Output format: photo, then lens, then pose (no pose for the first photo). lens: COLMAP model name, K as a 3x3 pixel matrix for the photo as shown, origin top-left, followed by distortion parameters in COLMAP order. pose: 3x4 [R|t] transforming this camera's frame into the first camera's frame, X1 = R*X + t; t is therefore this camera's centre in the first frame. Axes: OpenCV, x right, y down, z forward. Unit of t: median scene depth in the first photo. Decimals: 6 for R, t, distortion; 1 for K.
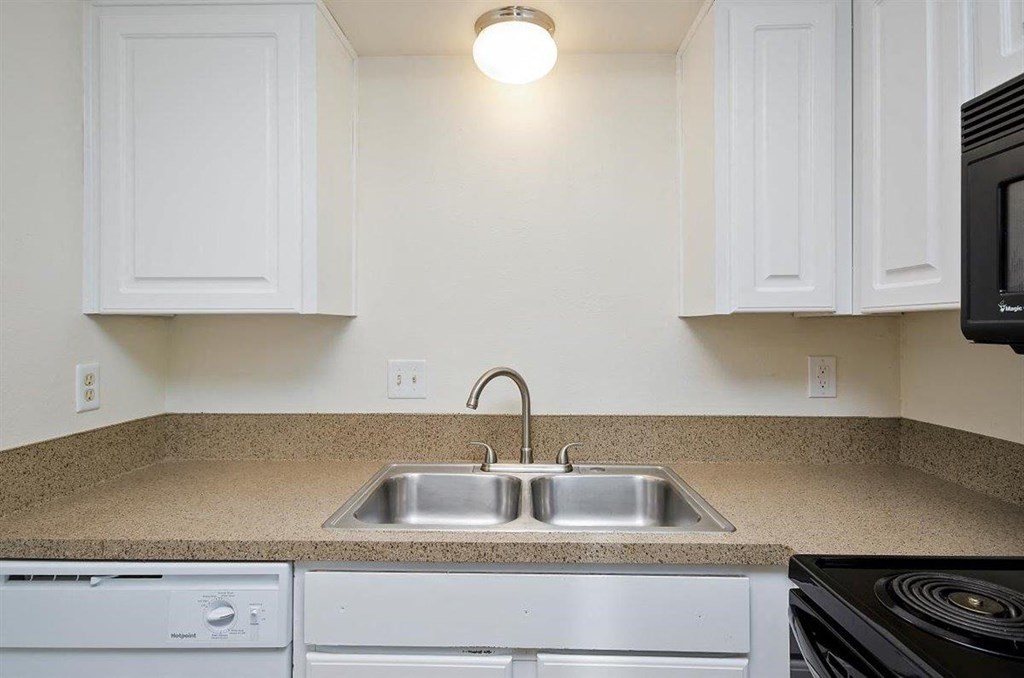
lens RADIAL K [[550.3, 0, 506.6], [0, 550.3, 324.7], [0, 0, 1]] dist [0.014014, -0.000936]
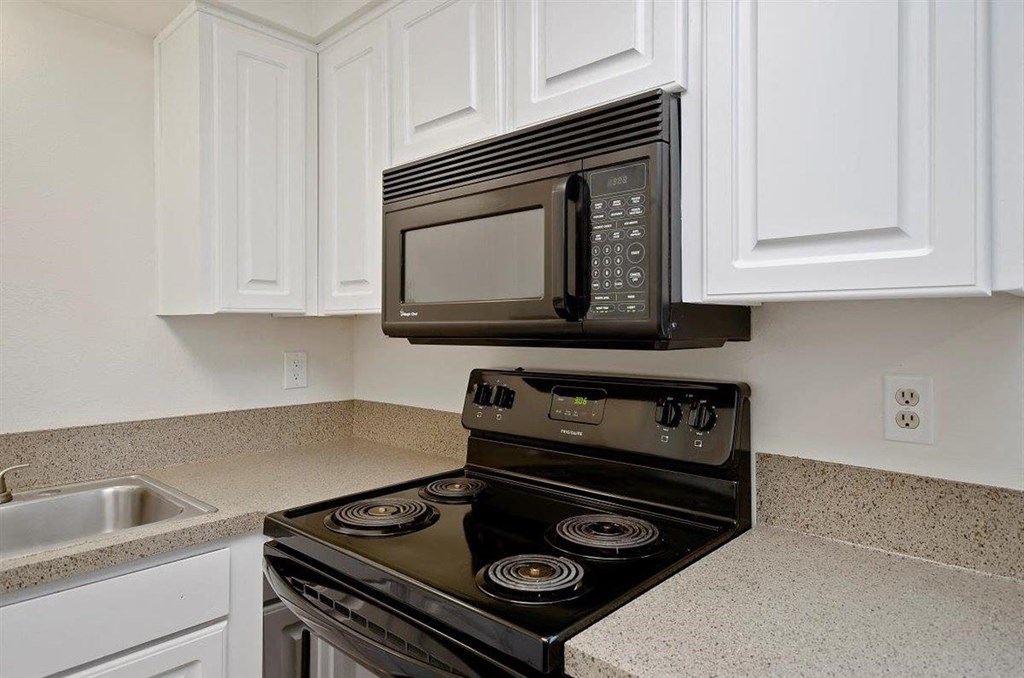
lens RADIAL K [[604.6, 0, 514.8], [0, 604.6, 322.0], [0, 0, 1]] dist [0.015206, 0.000381]
pose [[0.656620, 0.007111, 0.754188, -0.119311], [-0.005012, 0.999975, -0.005066, -0.000831], [-0.754205, -0.000454, 0.656639, -0.254143]]
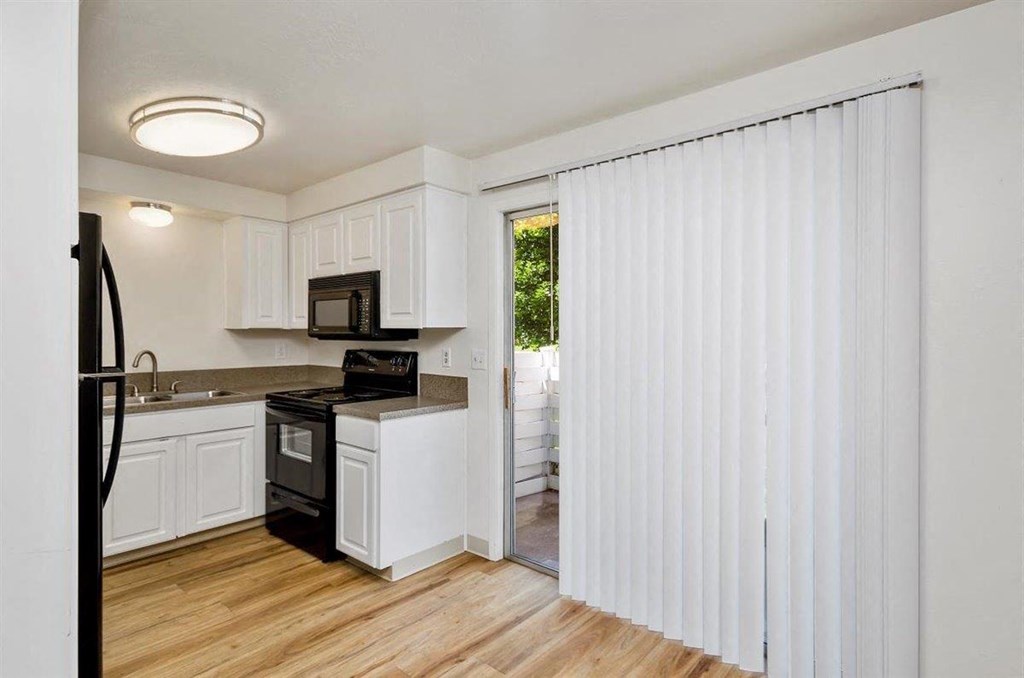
lens RADIAL K [[516.6, 0, 517.8], [0, 516.6, 333.7], [0, 0, 1]] dist [0.002701, -0.000191]
pose [[0.621128, 0.000766, 0.783709, -1.097868], [-0.010609, 0.999916, 0.007431, -0.035685], [-0.783637, -0.012931, 0.621084, -2.343771]]
